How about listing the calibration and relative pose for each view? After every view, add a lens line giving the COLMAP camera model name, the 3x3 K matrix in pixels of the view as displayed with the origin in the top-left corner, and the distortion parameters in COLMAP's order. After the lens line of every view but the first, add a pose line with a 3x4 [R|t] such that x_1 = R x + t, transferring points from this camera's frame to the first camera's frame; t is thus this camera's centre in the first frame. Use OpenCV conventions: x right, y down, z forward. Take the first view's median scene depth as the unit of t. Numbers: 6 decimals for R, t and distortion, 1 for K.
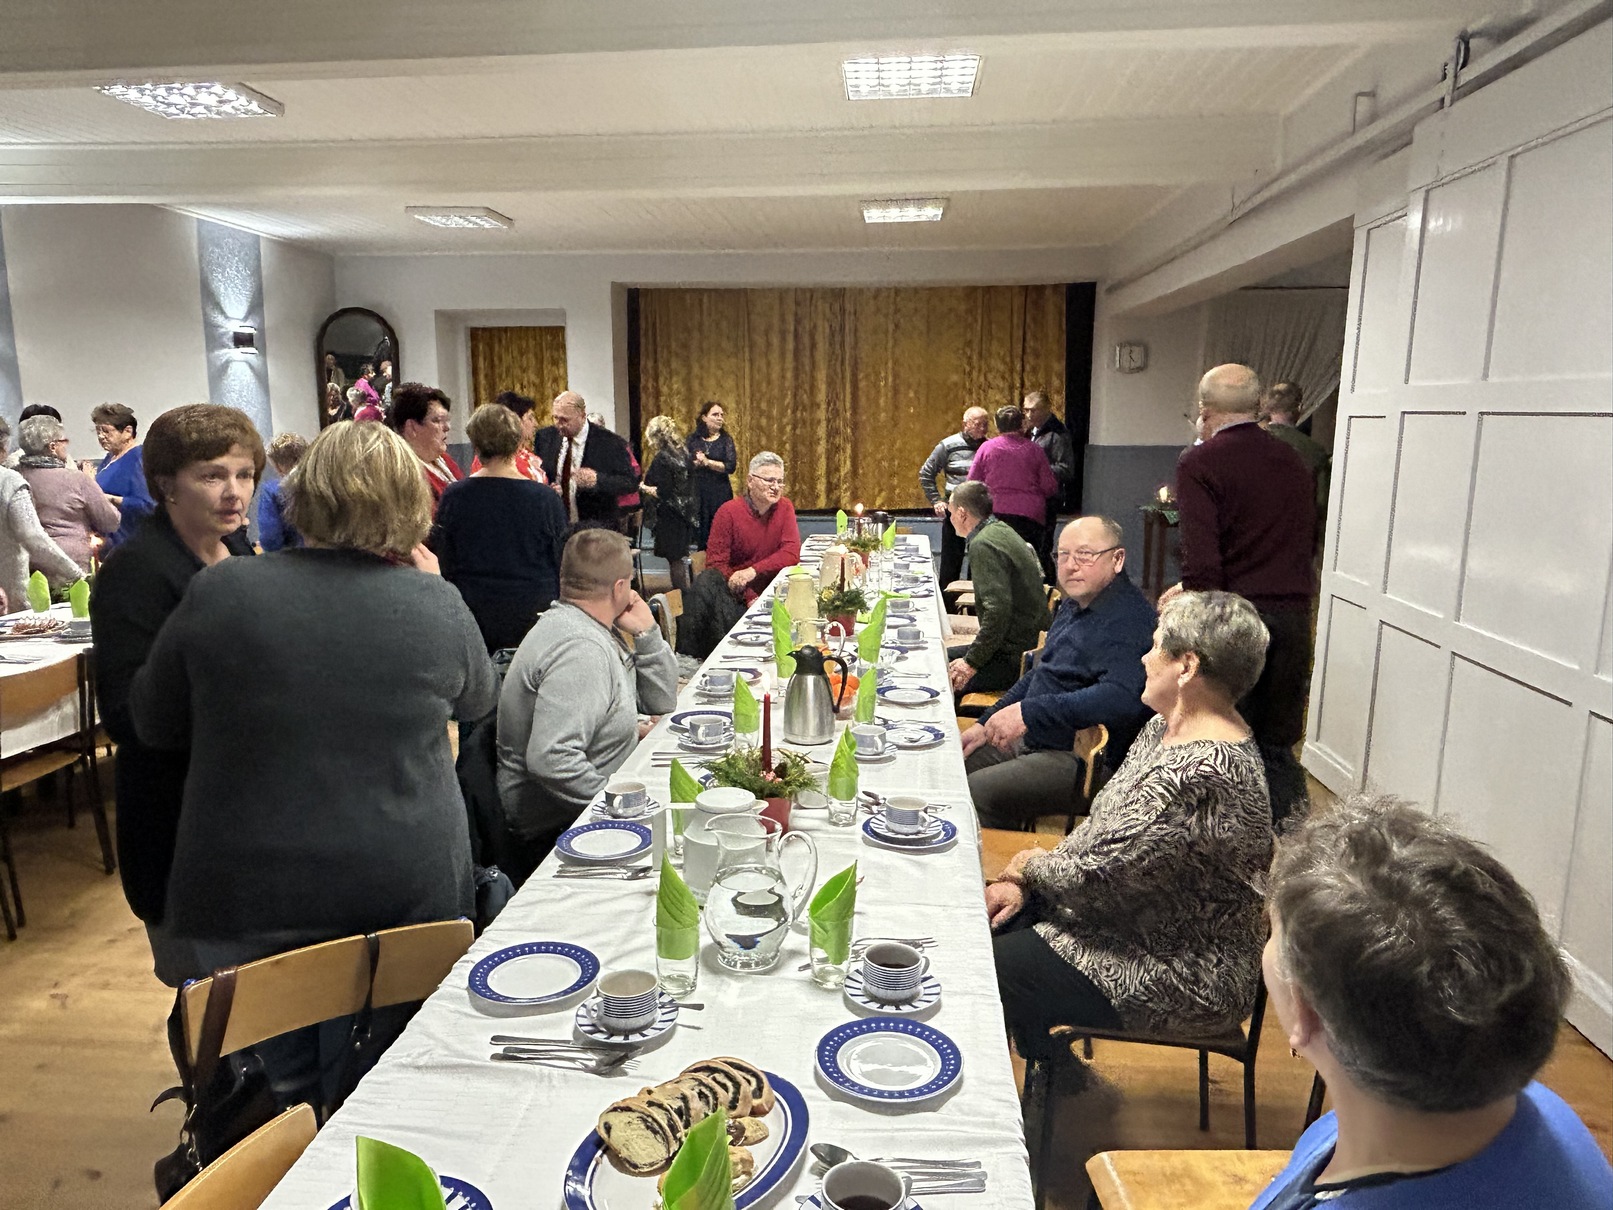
lens RADIAL K [[1167.2, 0, 812.2], [0, 1167.2, 616.8], [0, 0, 1]] dist [-0.007486, 0.004029]
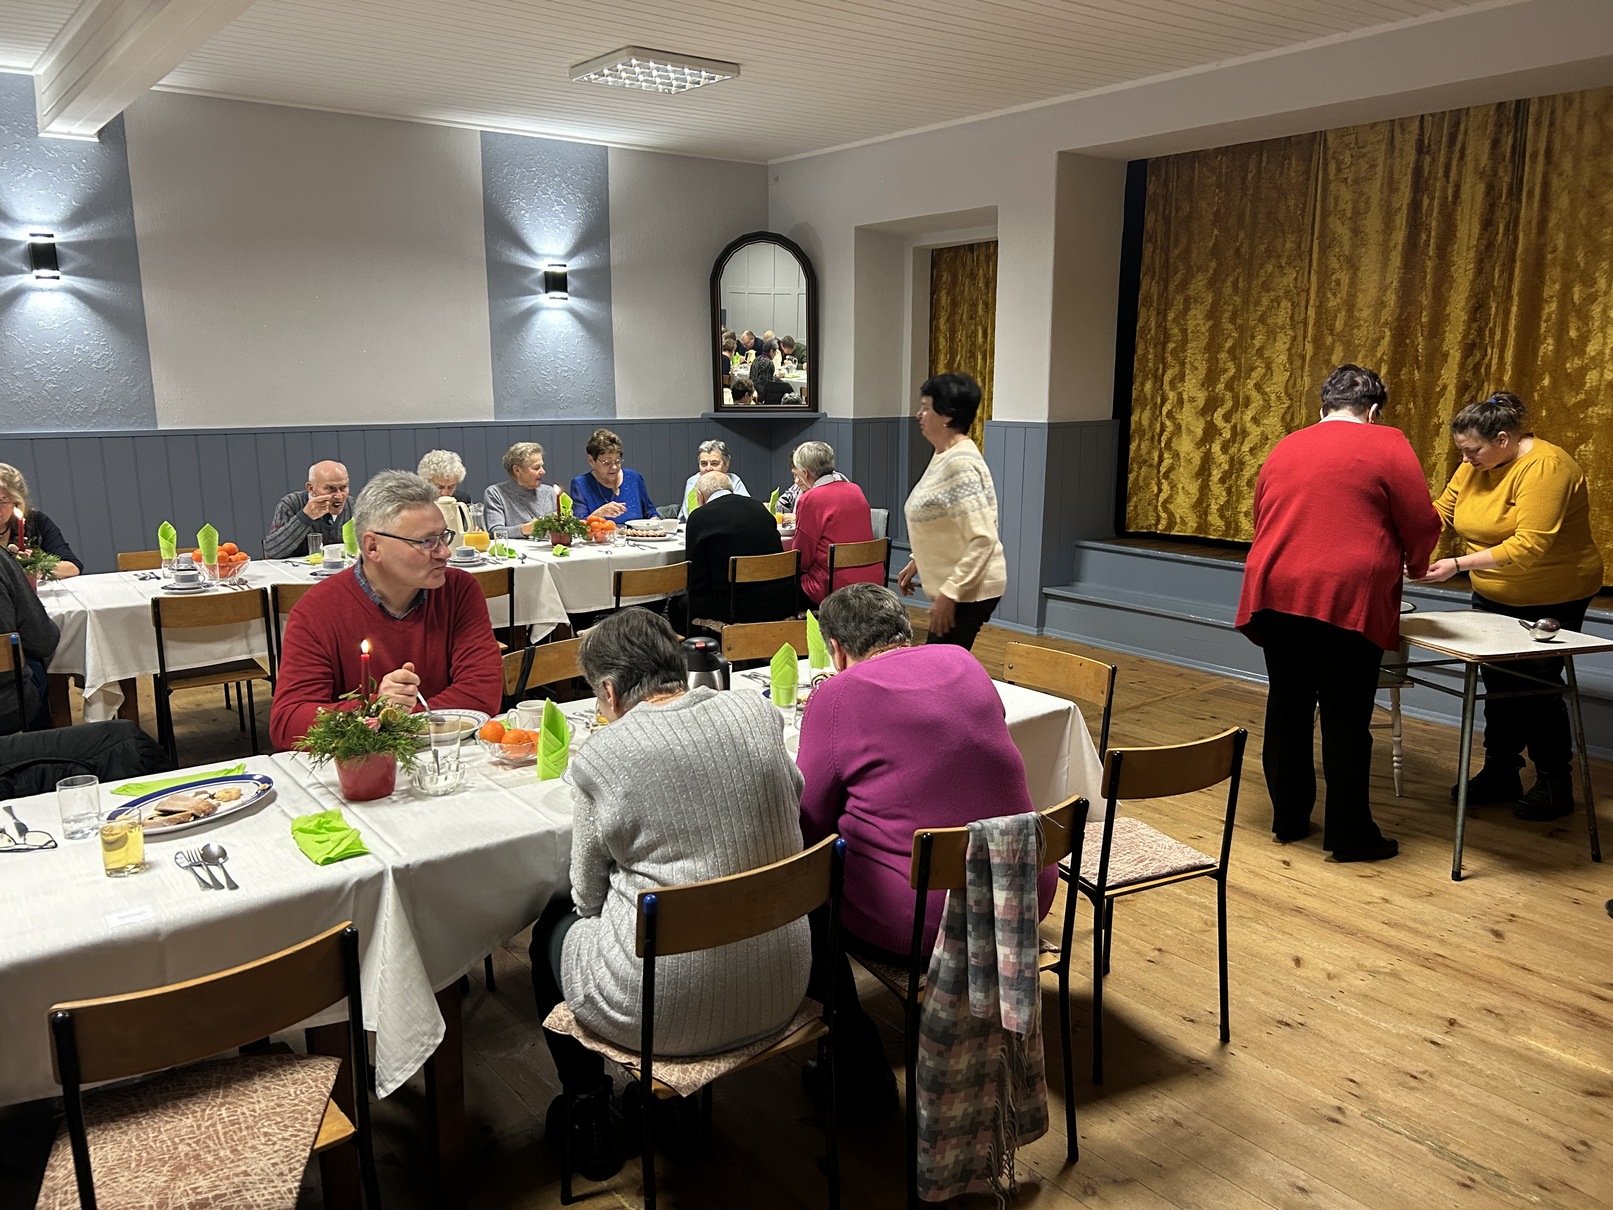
lens RADIAL K [[1211.6, 0, 802.7], [0, 1211.6, 614.3], [0, 0, 1]] dist [0.044911, -0.046052]
pose [[0.669231, 0.142809, -0.729202, 0.218142], [-0.126024, 0.988954, 0.078020, -0.079921], [0.732289, 0.039684, 0.679836, 0.459037]]
